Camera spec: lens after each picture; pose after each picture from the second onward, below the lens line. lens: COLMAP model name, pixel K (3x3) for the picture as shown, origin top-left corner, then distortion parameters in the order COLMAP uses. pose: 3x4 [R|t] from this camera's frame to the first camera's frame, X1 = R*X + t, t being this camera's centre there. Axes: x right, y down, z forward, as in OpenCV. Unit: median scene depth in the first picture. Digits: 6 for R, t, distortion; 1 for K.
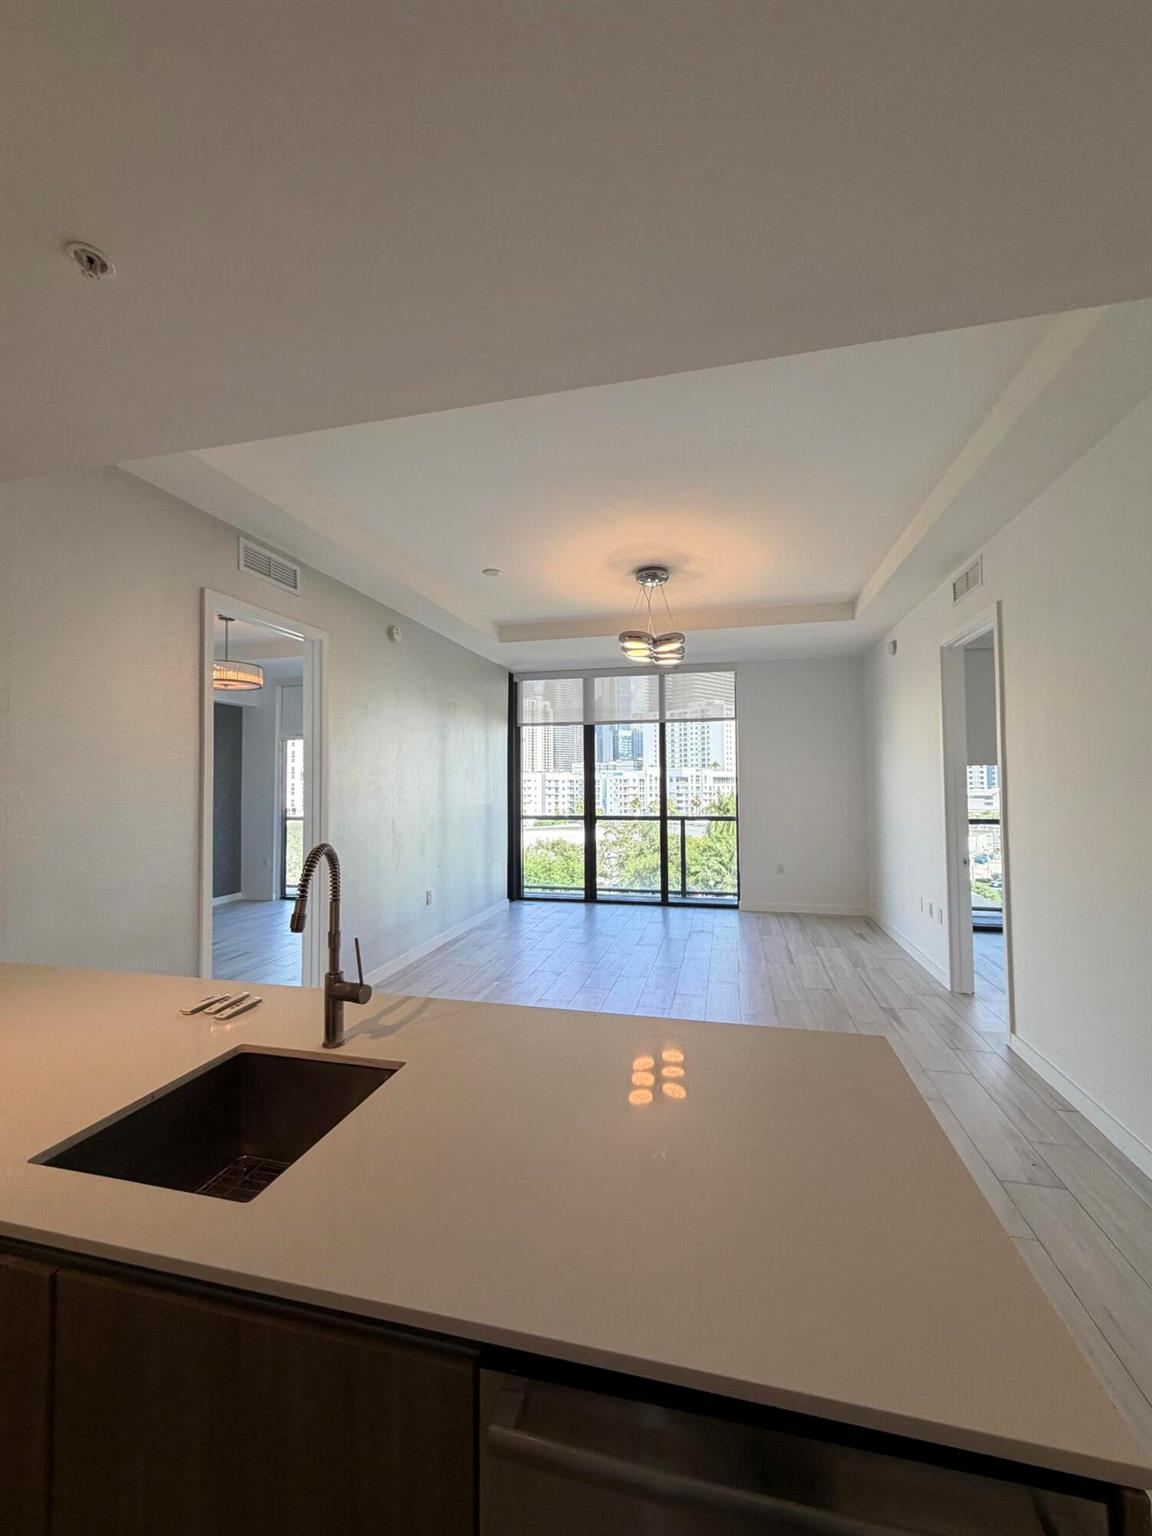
lens RADIAL K [[614.3, 0, 576.0], [0, 614.3, 768.0], [0, 0, 1]] dist [0.000469, 0.000498]
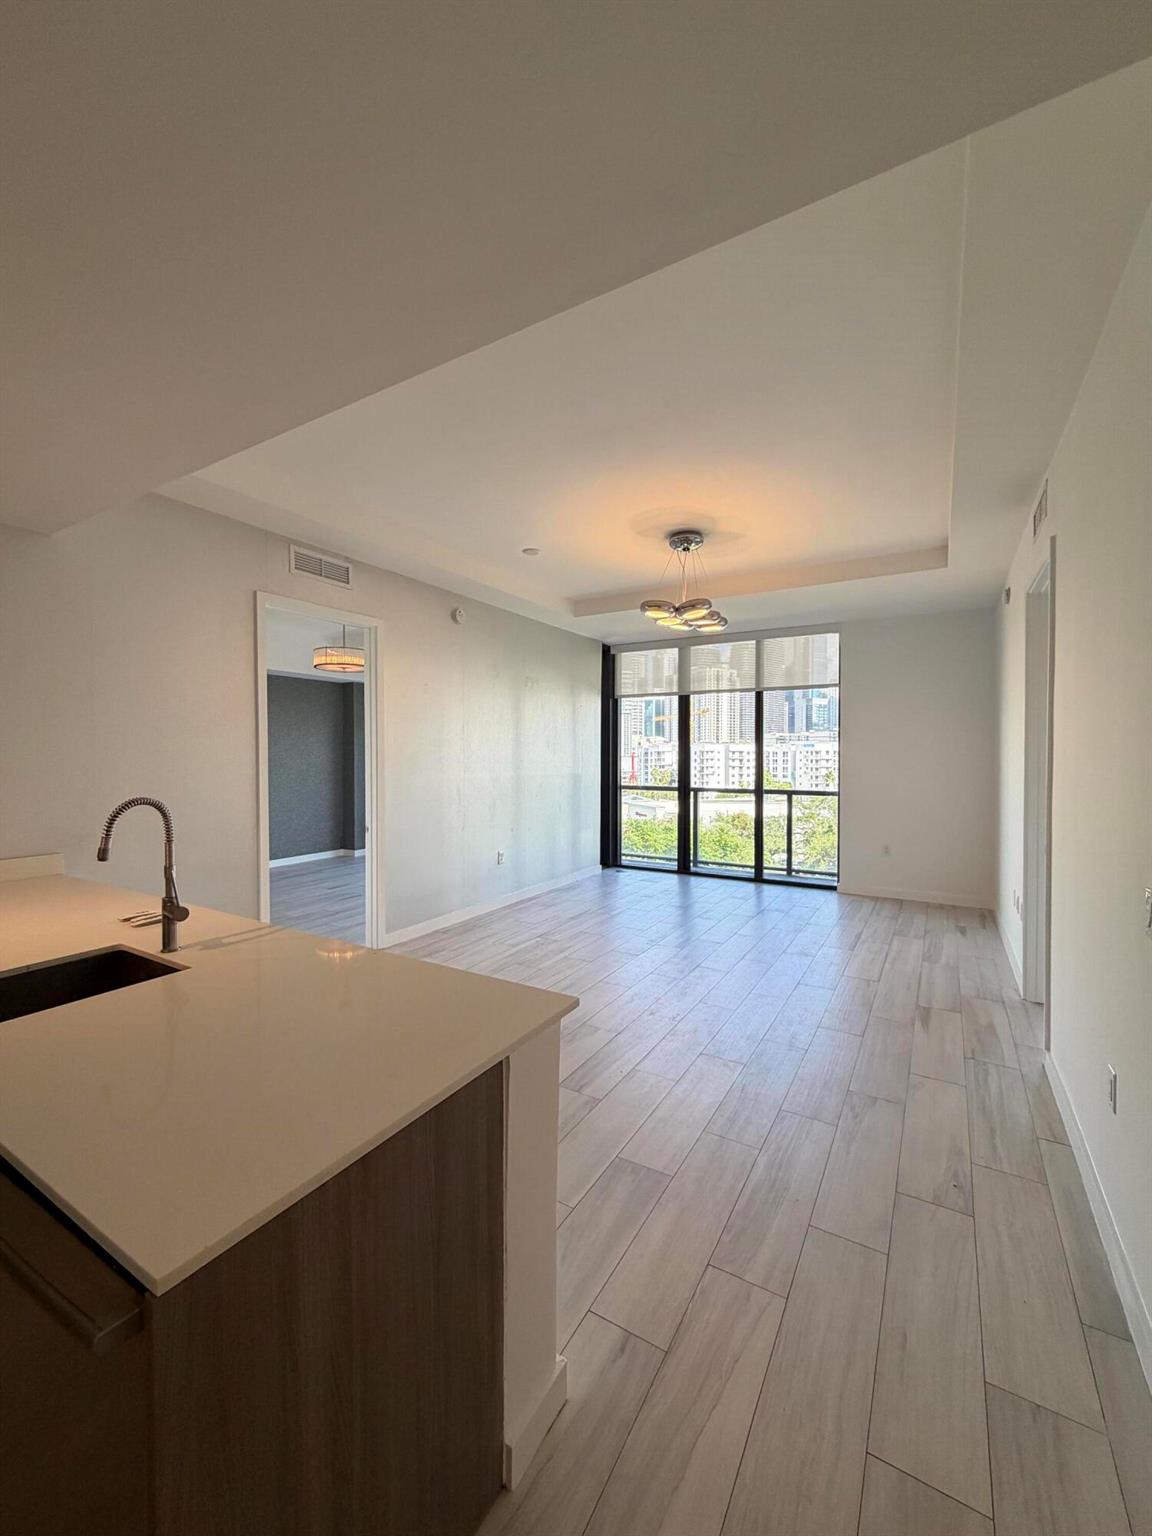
lens RADIAL K [[614.3, 0, 576.0], [0, 614.3, 768.0], [0, 0, 1]] dist [0.000469, 0.000498]
pose [[0.955268, 0.013943, -0.295413, 0.154135], [0.000021, 0.998885, 0.047214, 0.000039], [0.295742, -0.045108, 0.954202, 0.004974]]
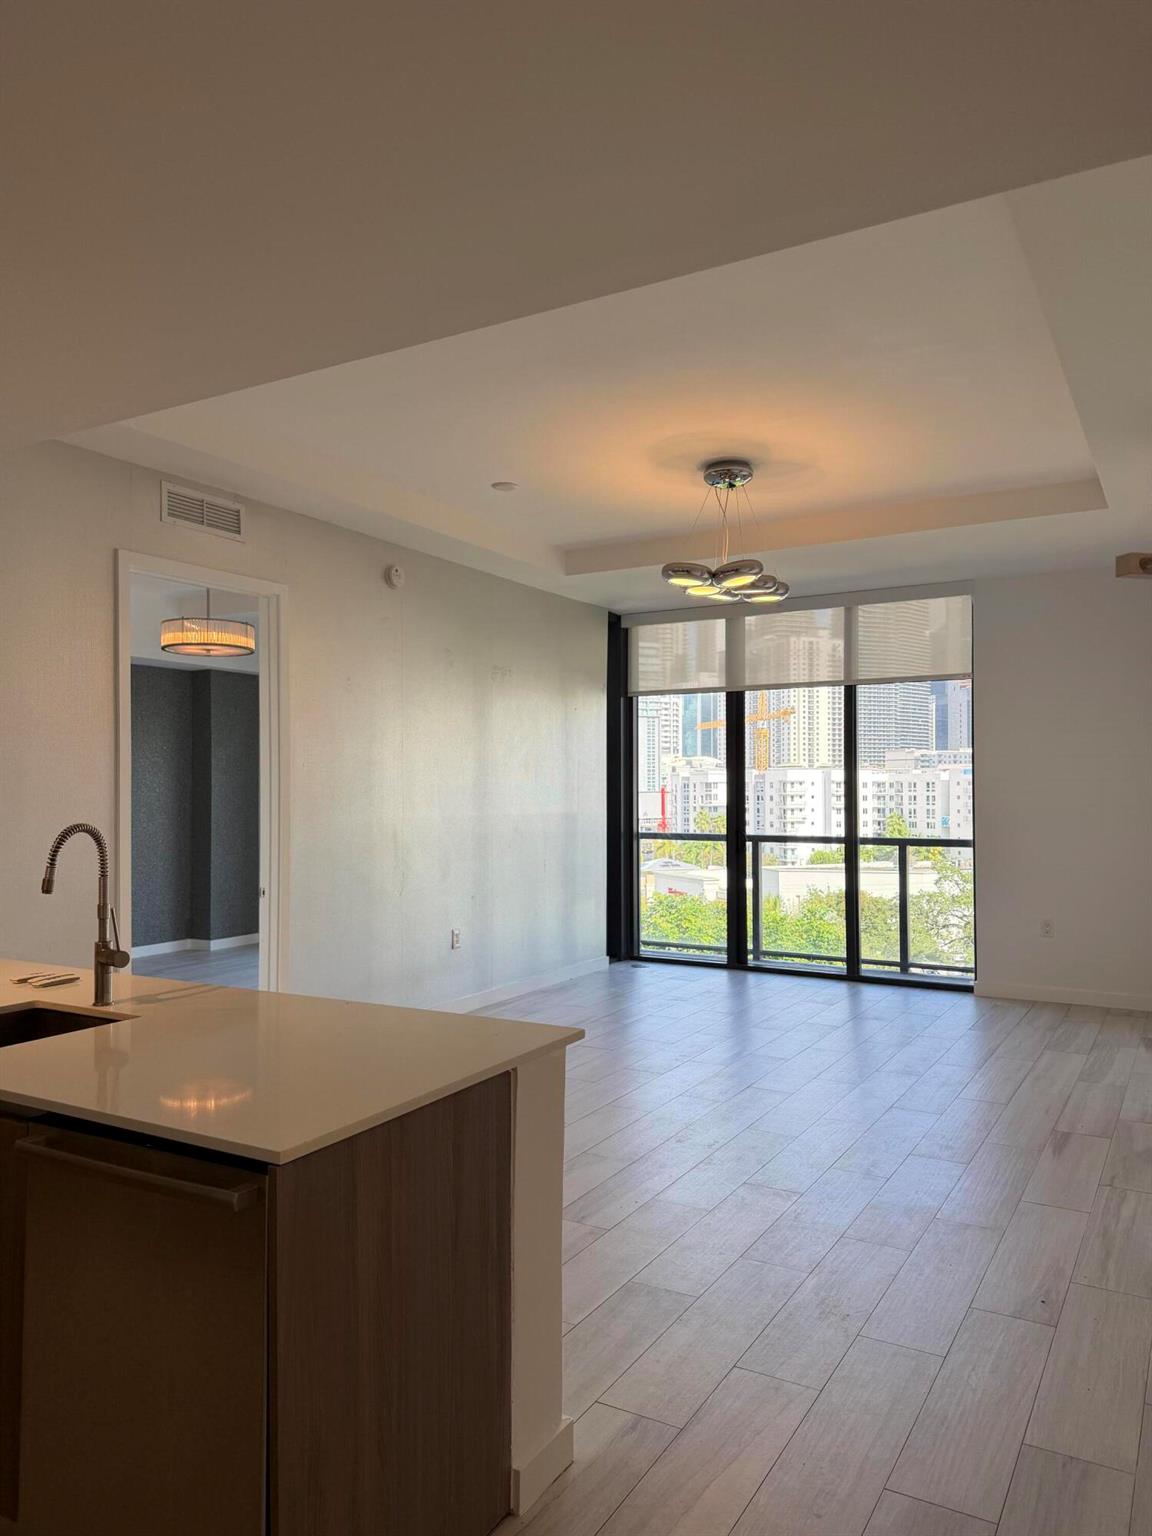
lens RADIAL K [[1077.2, 0, 576.6], [0, 1077.2, 779.8], [0, 0, 1]] dist [0.118229, -0.181630]
pose [[0.958864, 0.002234, -0.283857, 0.188381], [0.002772, 0.999848, 0.017232, 0.001982], [0.283852, -0.017310, 0.958712, -0.123724]]
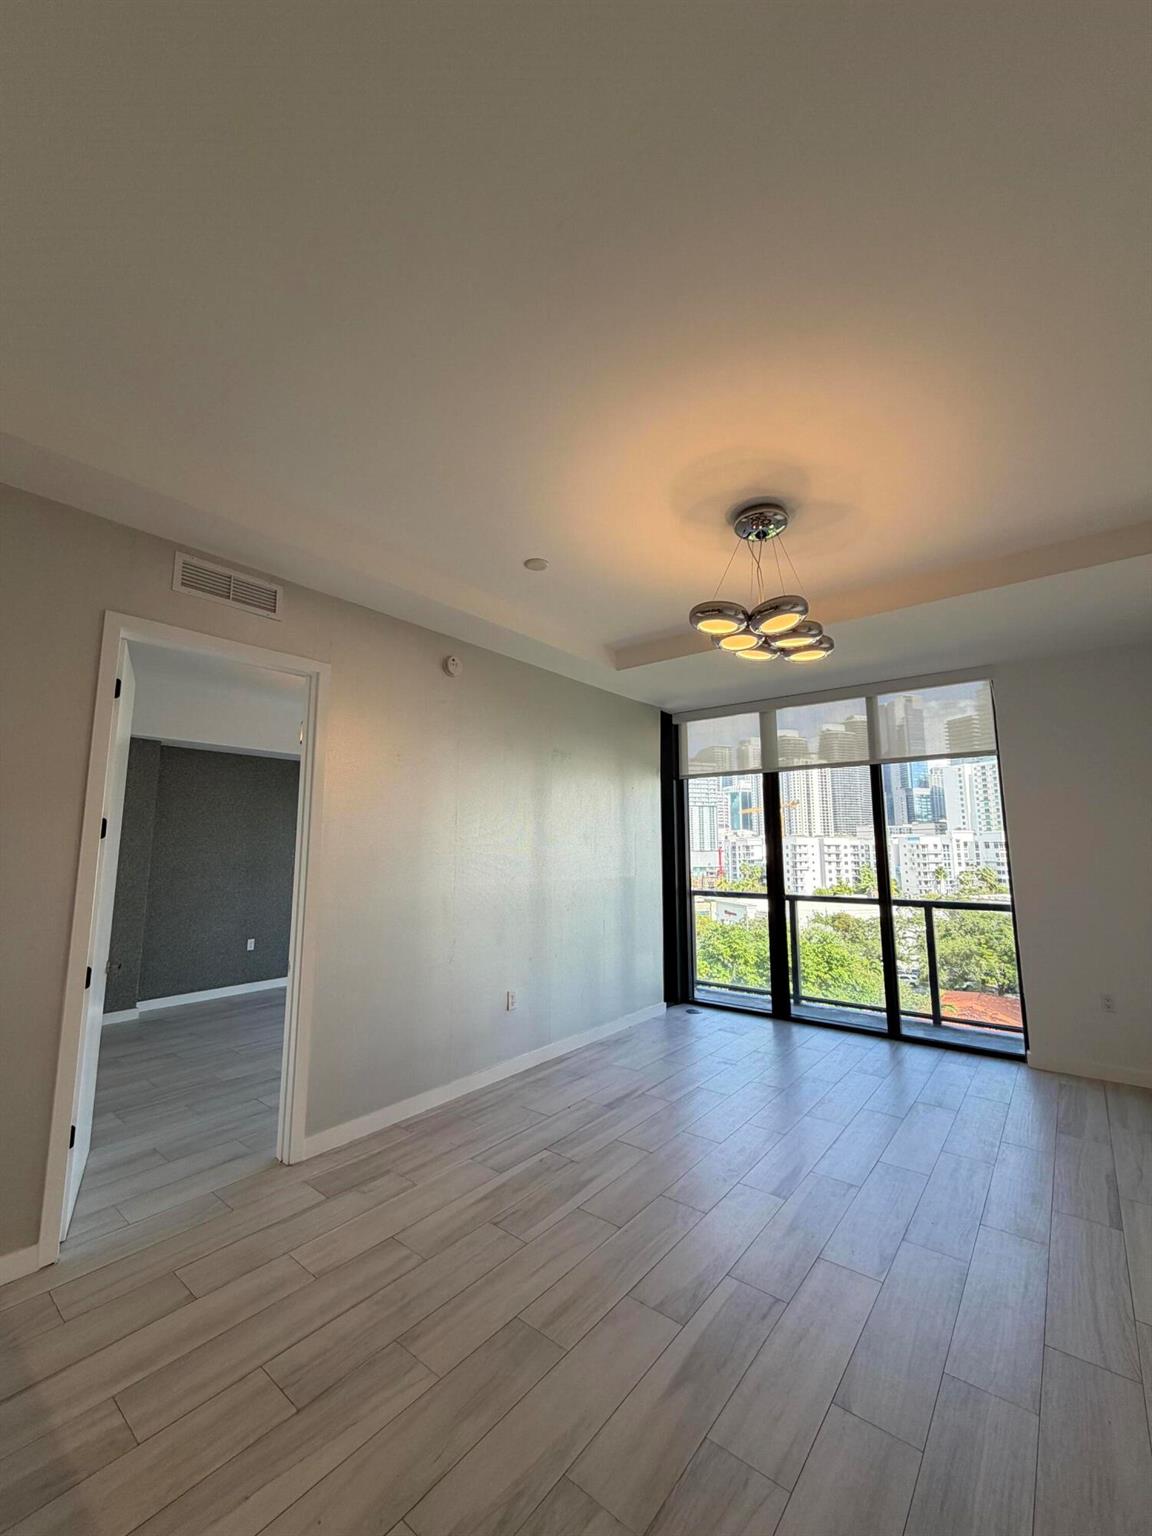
lens RADIAL K [[614.3, 0, 576.0], [0, 614.3, 768.0], [0, 0, 1]] dist [0.000469, 0.000498]
pose [[0.906448, -0.049099, -0.419454, 0.126113], [0.004973, 0.994391, -0.105653, 0.002291], [0.422288, 0.093684, 0.901607, 0.232262]]
